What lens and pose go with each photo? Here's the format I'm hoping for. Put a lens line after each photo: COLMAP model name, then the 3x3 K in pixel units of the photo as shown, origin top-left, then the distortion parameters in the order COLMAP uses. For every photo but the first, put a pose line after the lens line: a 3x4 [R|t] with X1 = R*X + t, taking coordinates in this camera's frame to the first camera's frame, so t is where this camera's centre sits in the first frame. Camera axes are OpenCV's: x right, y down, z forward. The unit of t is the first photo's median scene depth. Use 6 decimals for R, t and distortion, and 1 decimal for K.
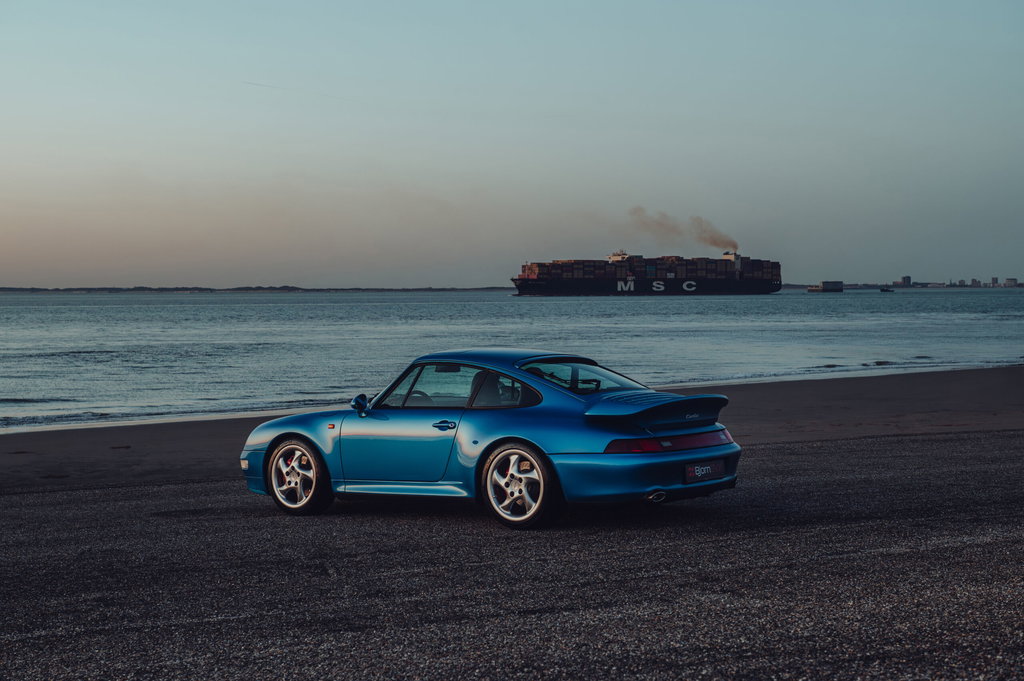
lens RADIAL K [[1500.3, 0, 515.1], [0, 1500.3, 340.3], [0, 0, 1]] dist [-0.019273, 0.000000]
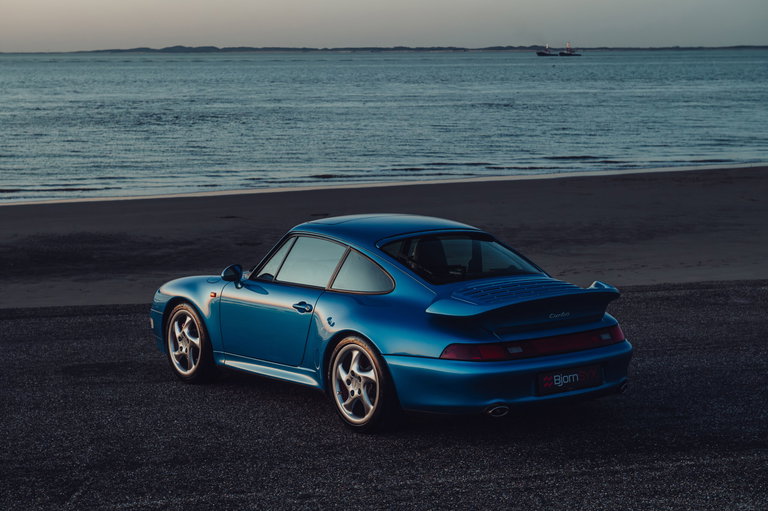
lens RADIAL K [[1428.4, 0, 380.6], [0, 1428.4, 255.1], [0, 0, 1]] dist [0.036473, 0.000000]
pose [[0.966921, 0.034987, -0.252667, 0.226064], [-0.007207, 0.993900, 0.110048, -0.073342], [0.254976, -0.104586, 0.961275, 0.188708]]
